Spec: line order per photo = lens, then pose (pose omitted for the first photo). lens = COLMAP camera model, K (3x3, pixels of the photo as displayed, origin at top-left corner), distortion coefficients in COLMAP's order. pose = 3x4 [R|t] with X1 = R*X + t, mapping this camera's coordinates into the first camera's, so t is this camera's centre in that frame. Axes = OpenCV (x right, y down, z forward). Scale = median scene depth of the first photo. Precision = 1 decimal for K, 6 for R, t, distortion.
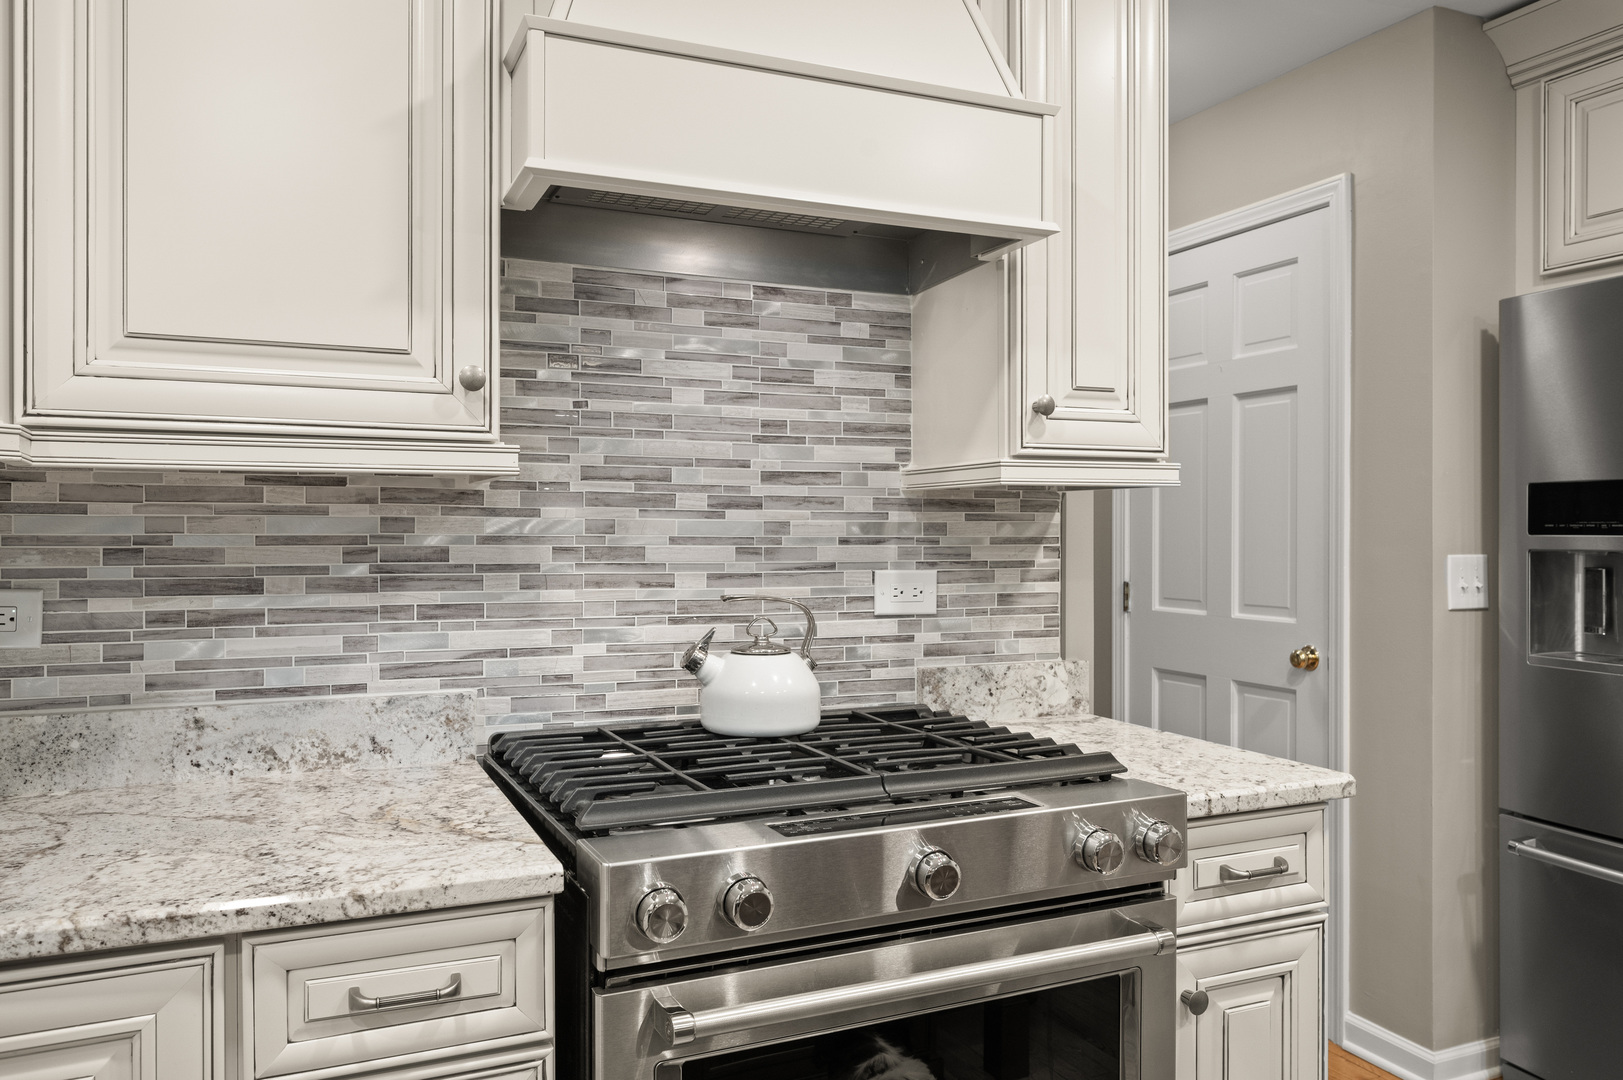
lens RADIAL K [[1188.3, 0, 808.2], [0, 1188.3, 537.2], [0, 0, 1]] dist [-0.005141, -0.001091]
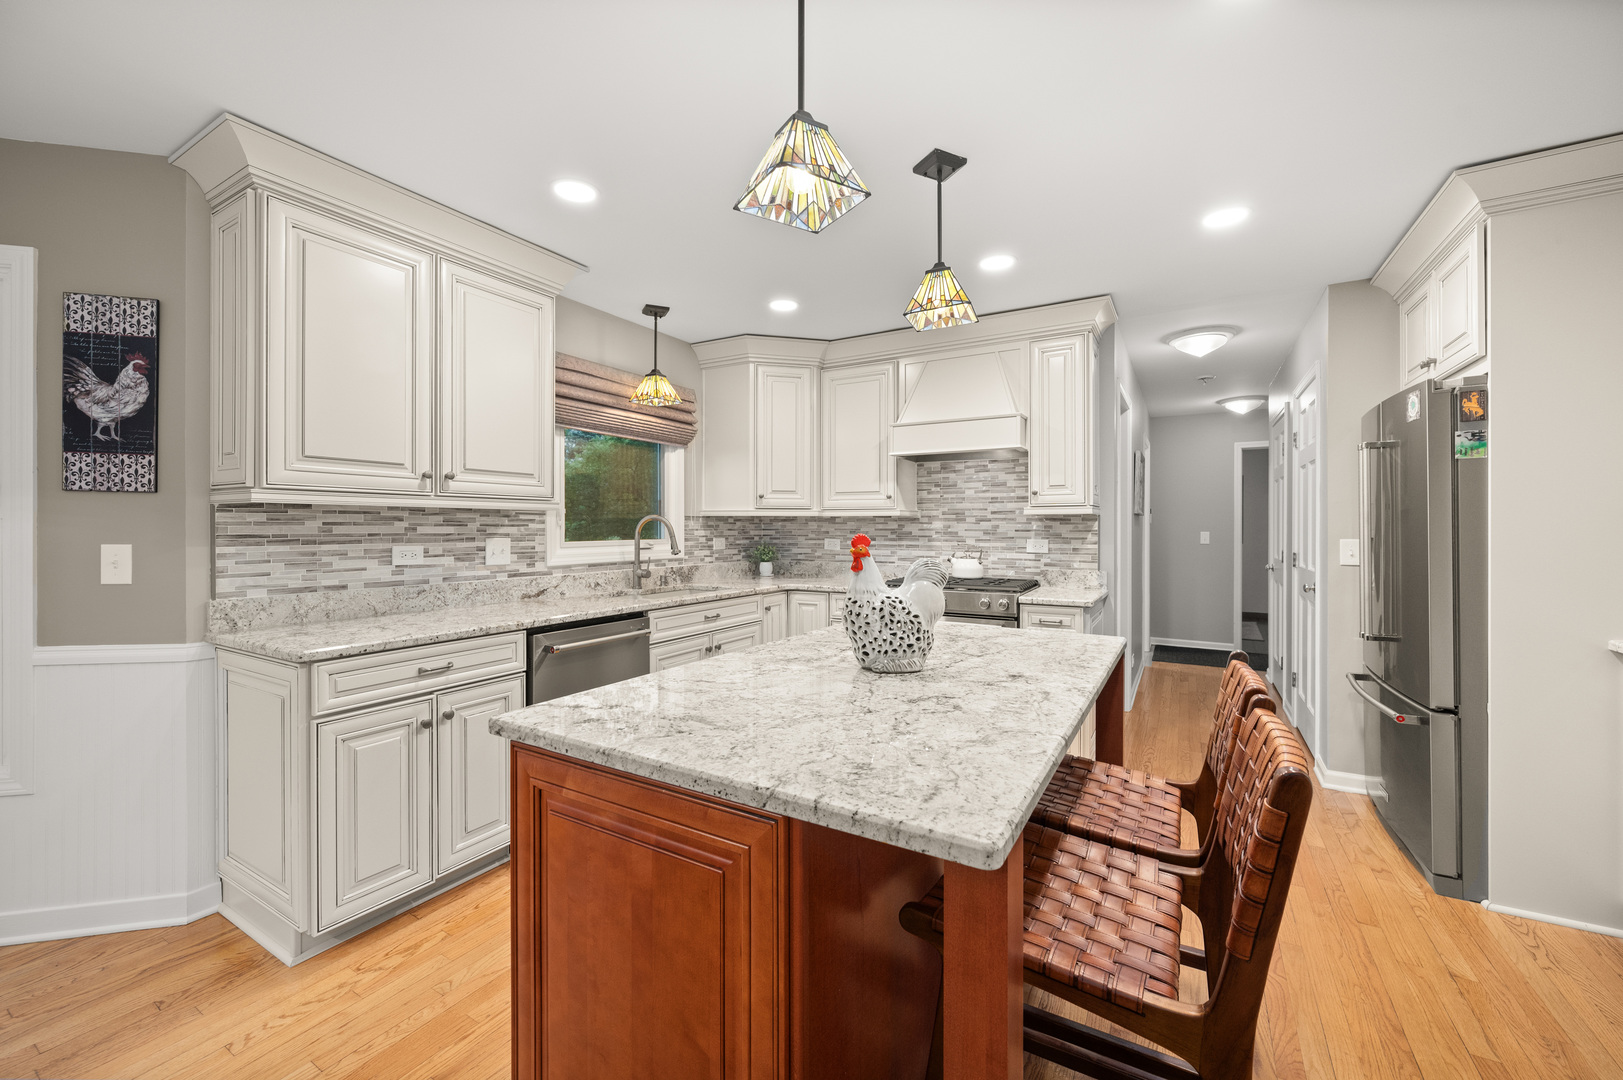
lens RADIAL K [[633.9, 0, 814.0], [0, 633.9, 527.2], [0, 0, 1]] dist [-0.001552, 0.000027]
pose [[0.586079, -0.001594, -0.810253, 1.257523], [-0.006868, 0.999952, -0.006935, 0.010758], [0.810225, 0.009629, 0.586040, -0.590692]]
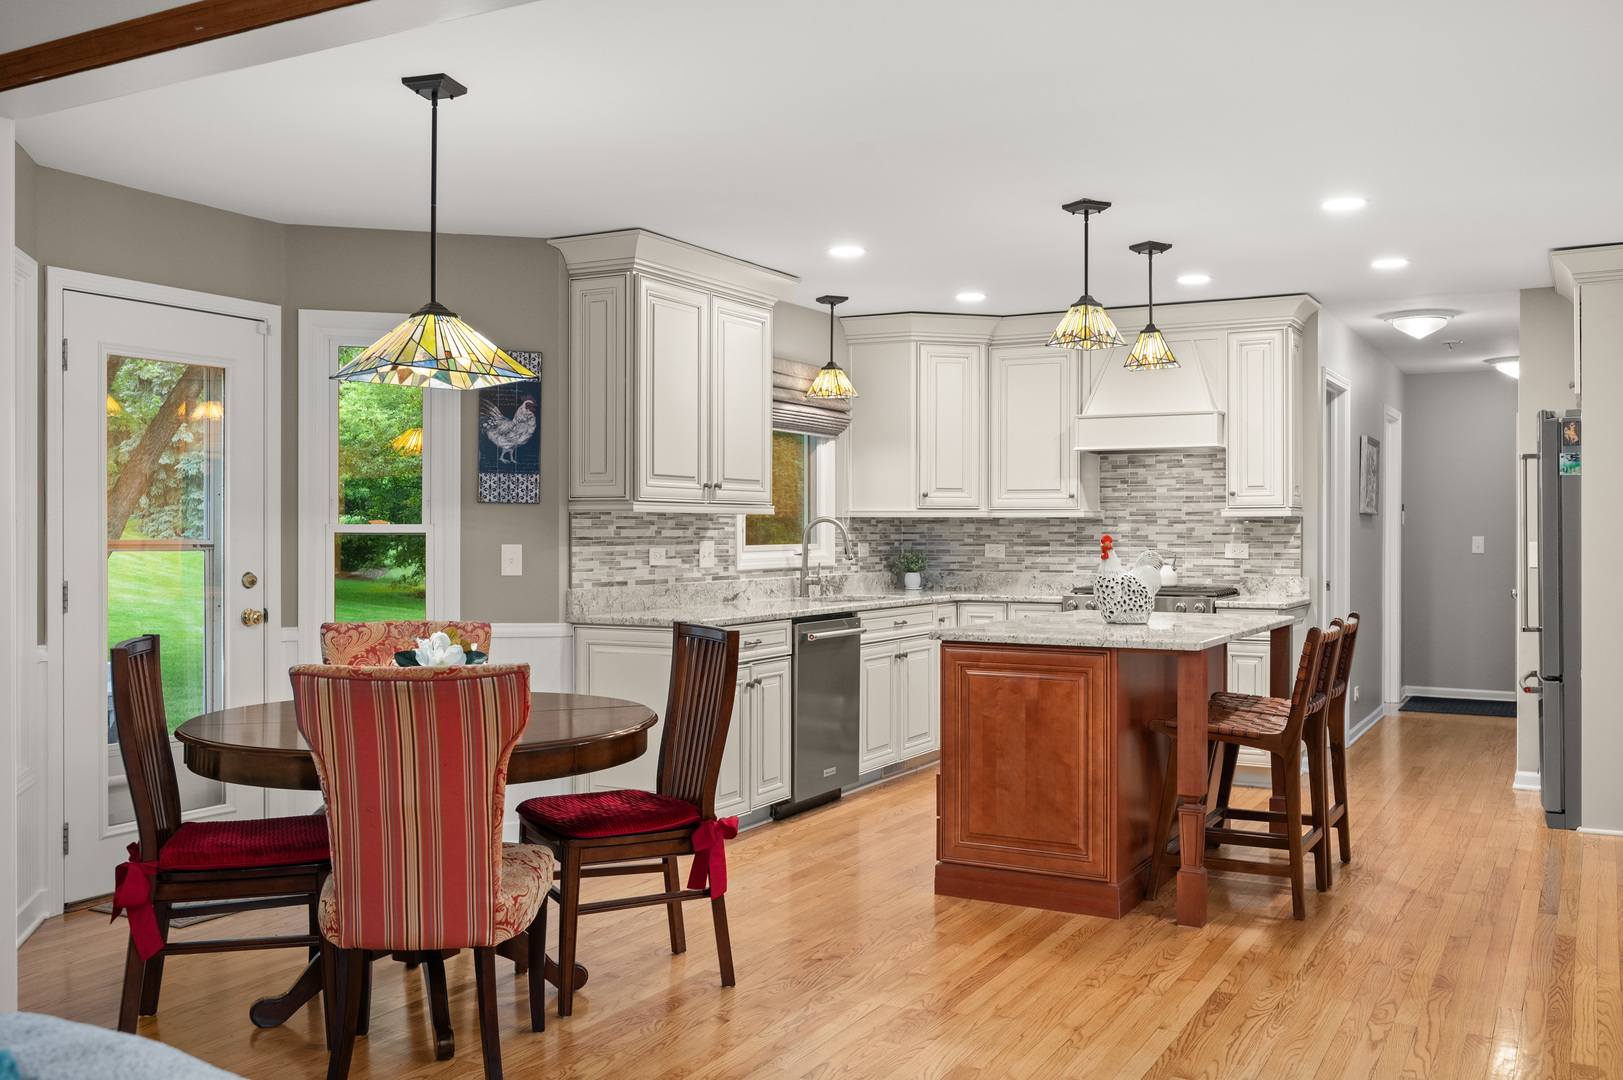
lens RADIAL K [[1408.2, 0, 811.3], [0, 1408.2, 549.4], [0, 0, 1]] dist [-0.014953, -0.005761]
pose [[0.603955, 0.009164, -0.796965, 2.472218], [-0.005983, 0.999958, 0.006963, 0.026005], [0.796996, 0.000563, 0.603985, -2.182337]]
